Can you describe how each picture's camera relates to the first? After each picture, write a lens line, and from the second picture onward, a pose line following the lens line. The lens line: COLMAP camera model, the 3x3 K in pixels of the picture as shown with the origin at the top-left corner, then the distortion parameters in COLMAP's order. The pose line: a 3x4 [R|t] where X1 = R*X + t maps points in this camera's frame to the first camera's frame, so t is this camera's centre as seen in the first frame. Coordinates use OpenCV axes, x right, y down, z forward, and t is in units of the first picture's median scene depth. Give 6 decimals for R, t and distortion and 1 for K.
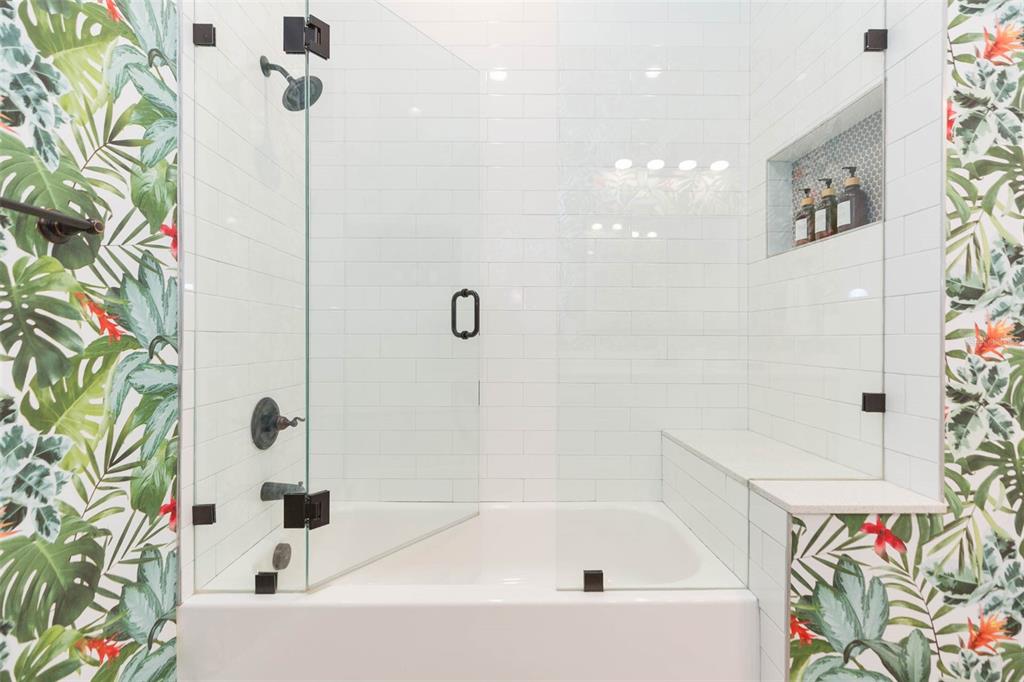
lens RADIAL K [[455.3, 0, 525.4], [0, 455.3, 340.7], [0, 0, 1]] dist [-0.000984, -0.001071]
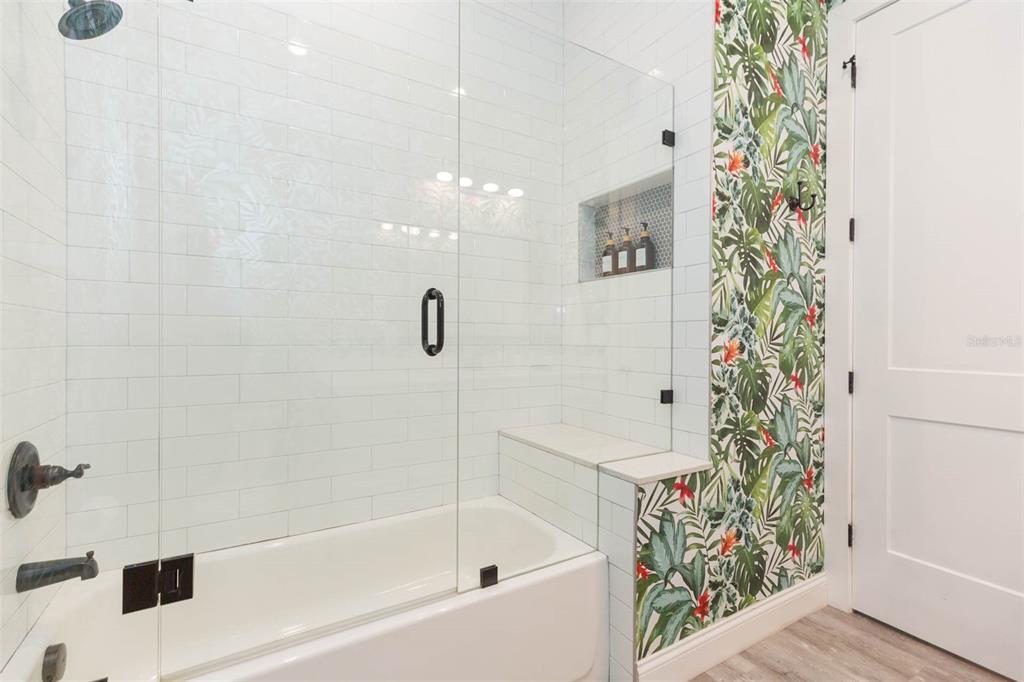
lens RADIAL K [[455.3, 0, 525.4], [0, 455.3, 340.7], [0, 0, 1]] dist [-0.000984, -0.001071]
pose [[0.860511, 0.000872, 0.509431, -0.371848], [-0.001503, 0.999999, 0.000828, -0.043053], [-0.509429, -0.001478, 0.860511, 0.018518]]
